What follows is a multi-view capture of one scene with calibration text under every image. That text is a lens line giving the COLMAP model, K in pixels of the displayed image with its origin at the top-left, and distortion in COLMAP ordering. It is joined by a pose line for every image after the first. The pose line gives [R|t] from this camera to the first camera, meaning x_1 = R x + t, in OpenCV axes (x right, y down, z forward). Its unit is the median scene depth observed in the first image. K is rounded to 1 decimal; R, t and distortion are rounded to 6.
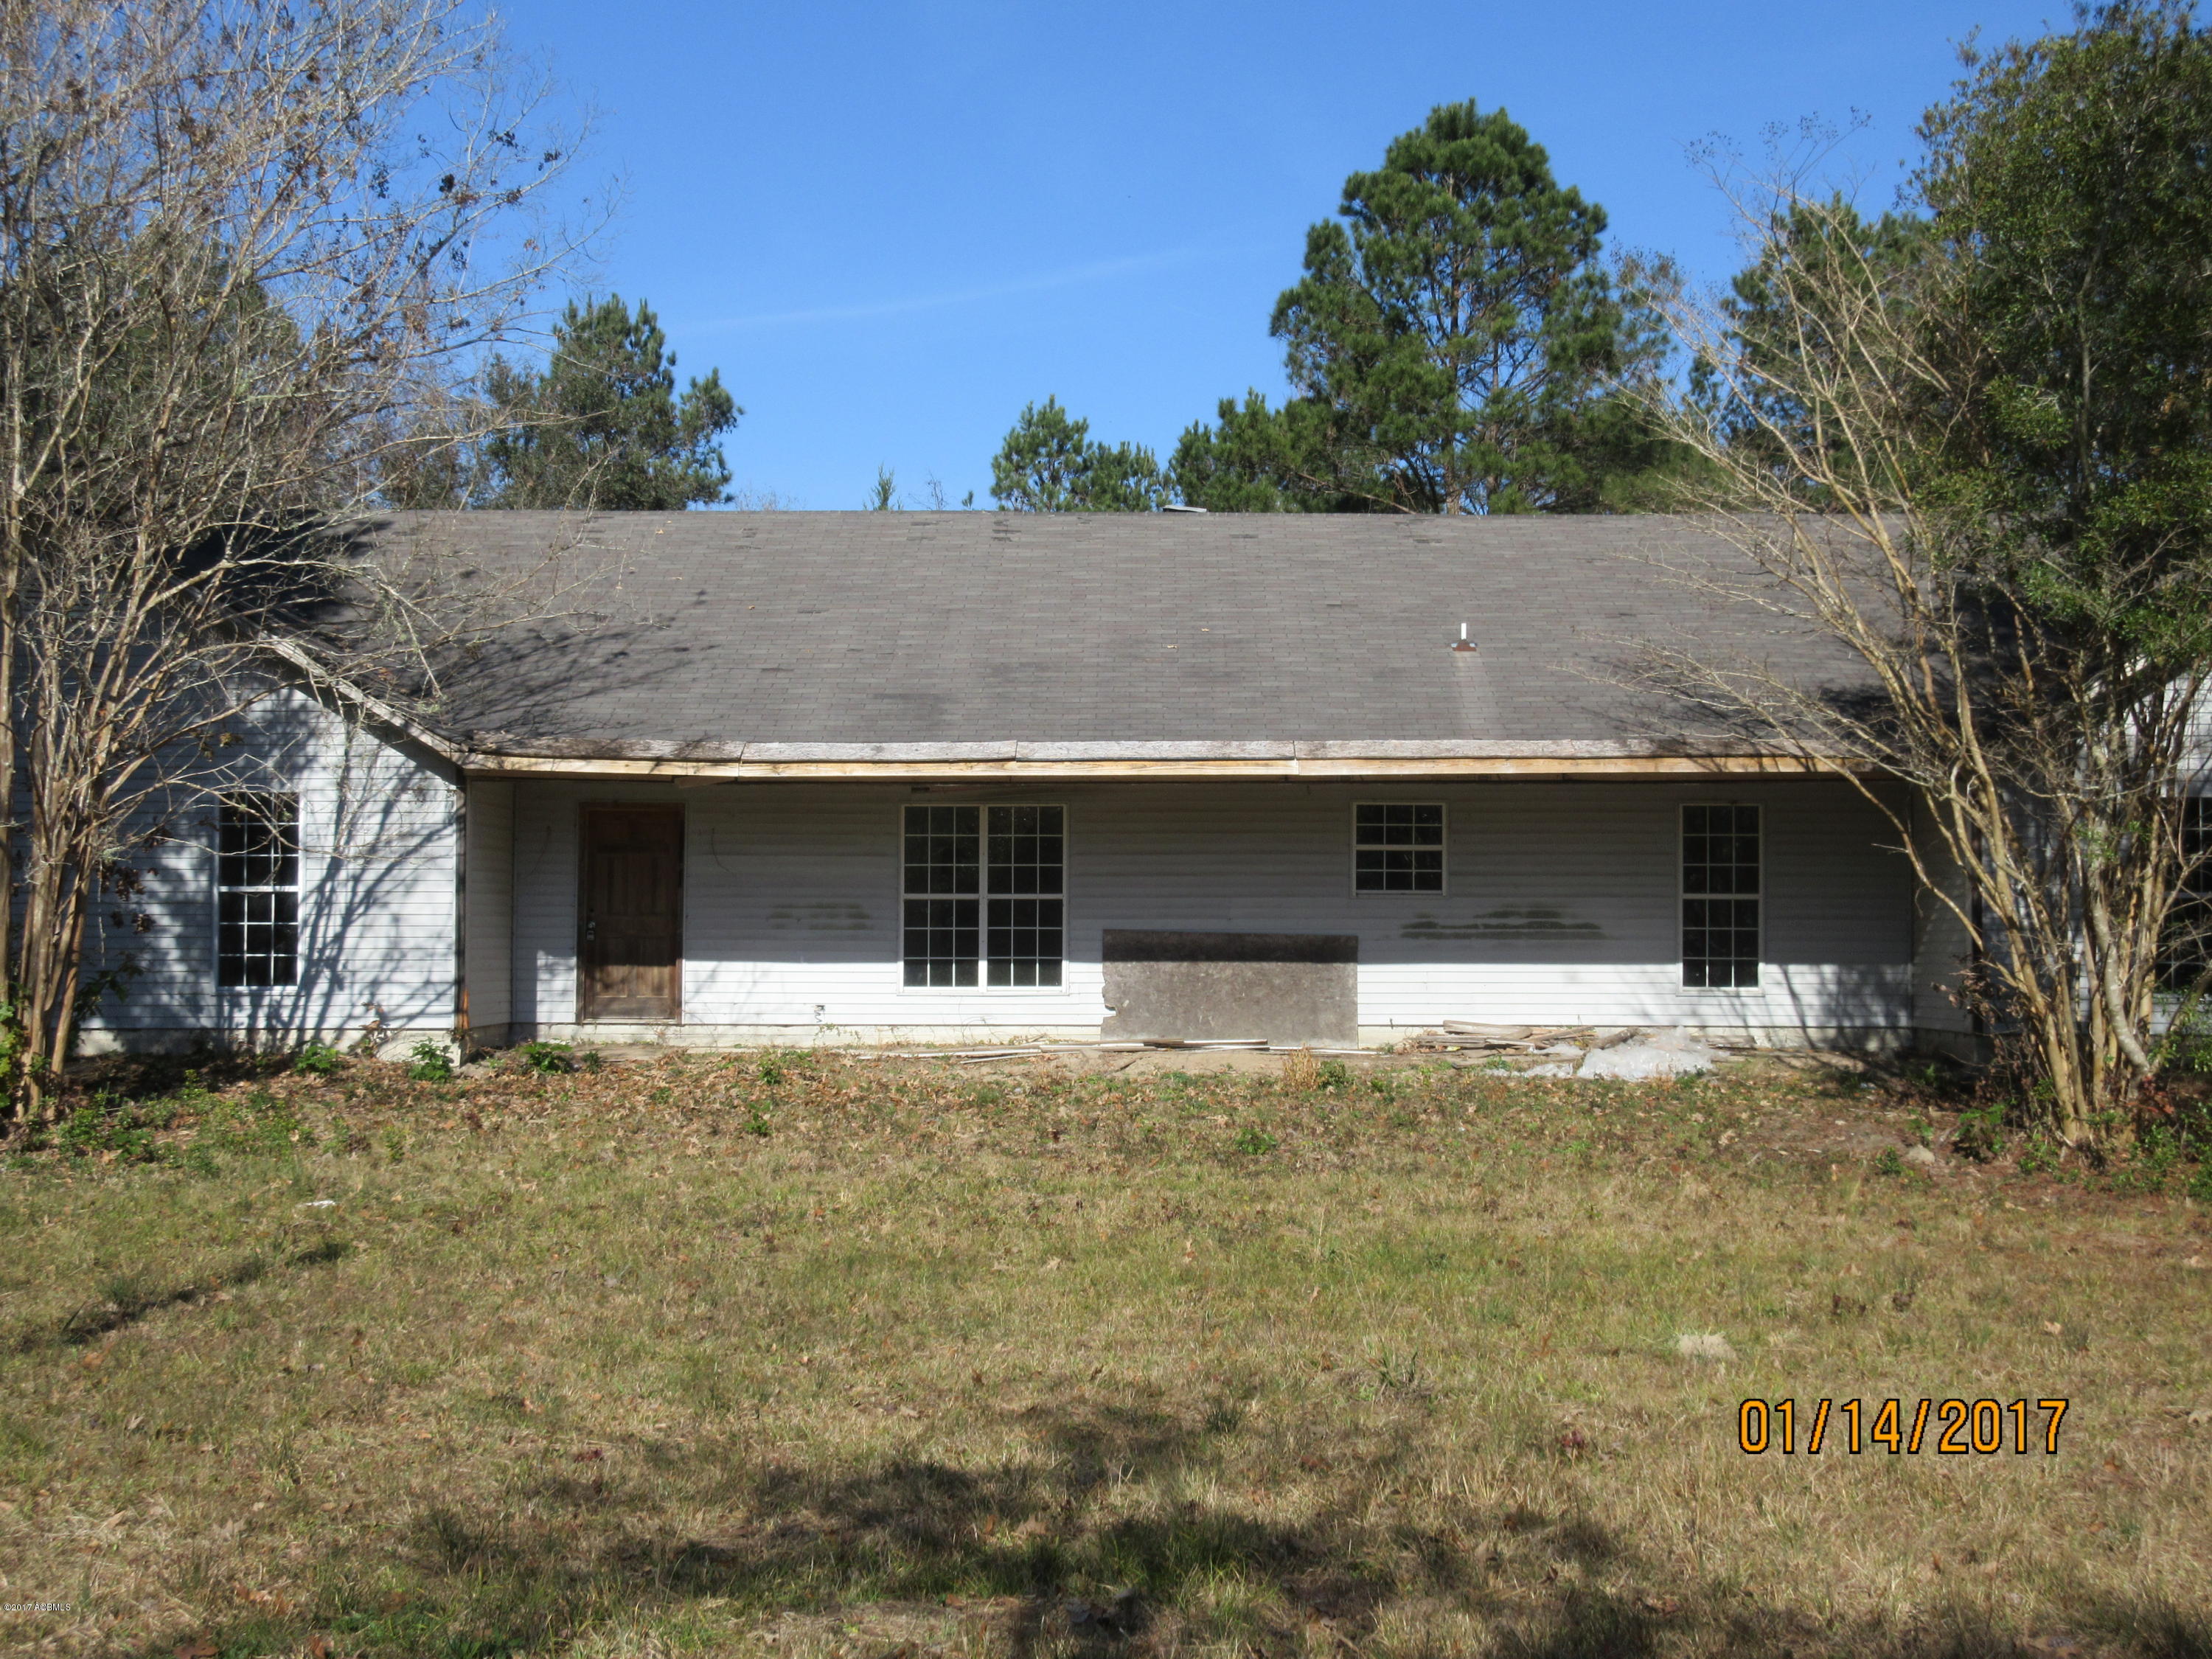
lens RADIAL K [[2640.4, 0, 1106.0], [0, 2640.4, 829.5], [0, 0, 1]] dist [0.005676, -0.005764]
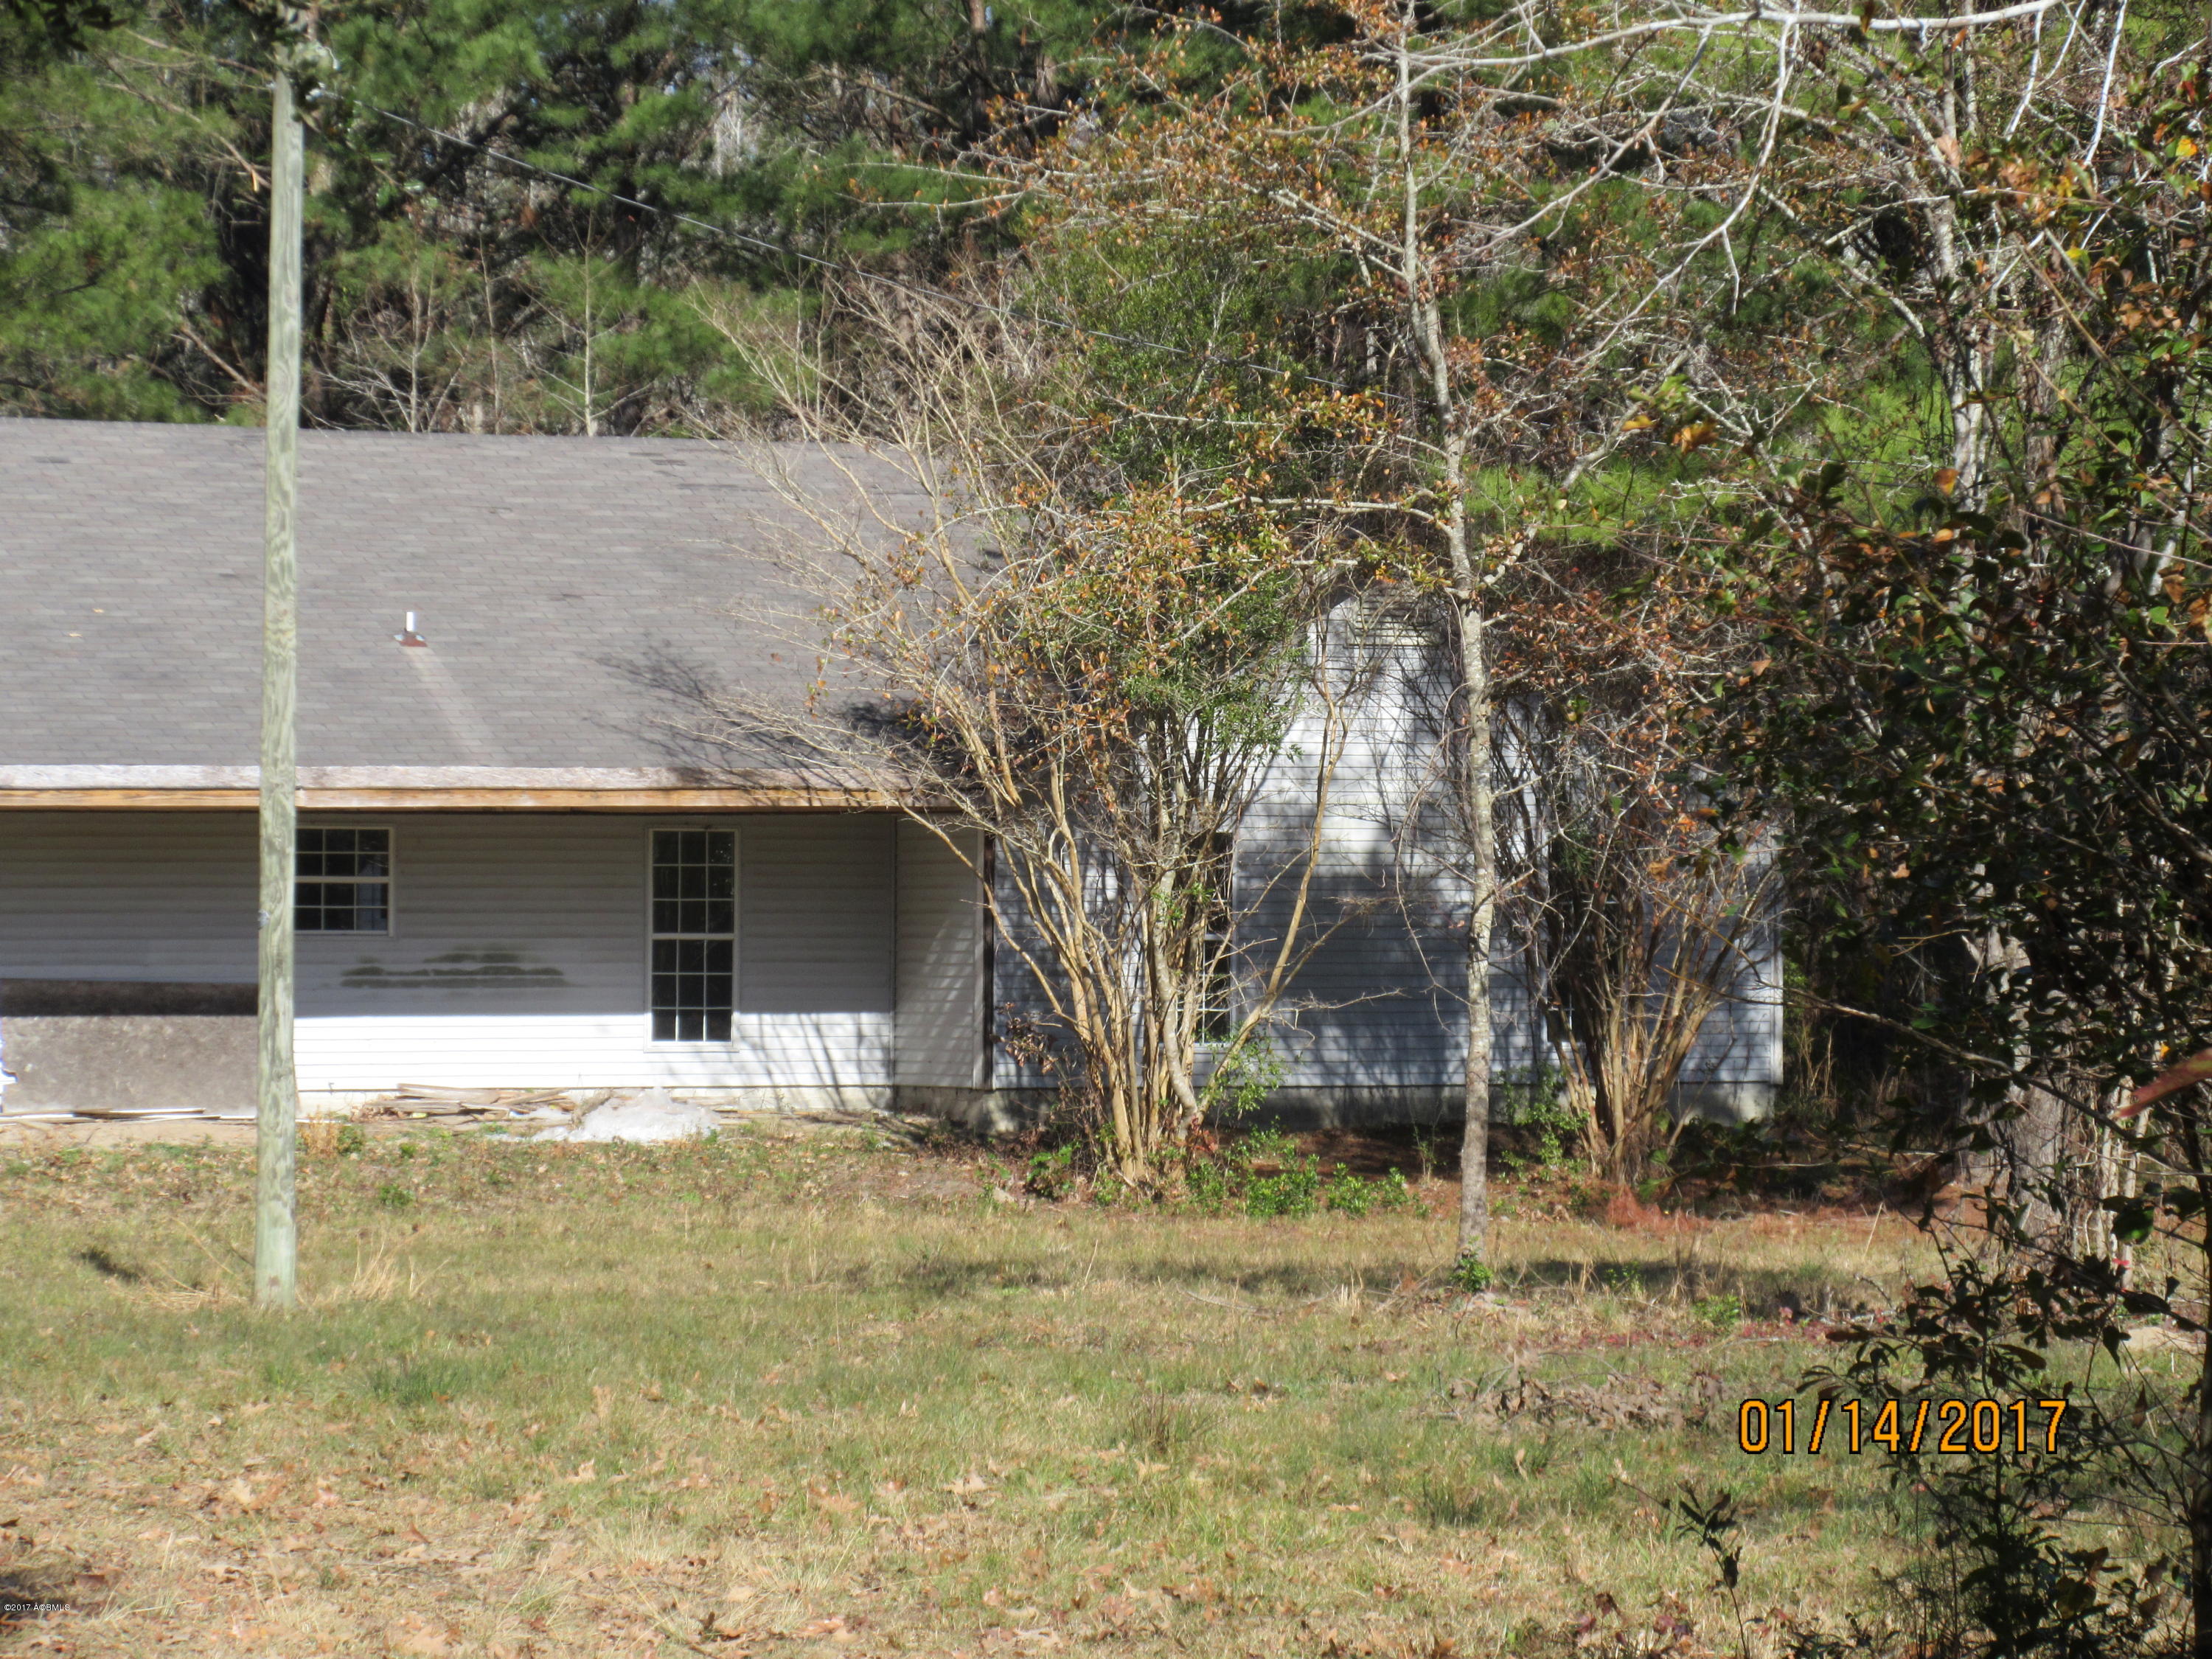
lens RADIAL K [[8910.0, 0, 1106.0], [0, 8910.0, 829.5], [0, 0, 1]] dist [0.014331, 0.066923]
pose [[0.905702, 0.002148, 0.423909, -0.937409], [-0.015150, 0.999512, 0.027306, -0.097116], [-0.423644, -0.031153, 0.905293, -1.800790]]
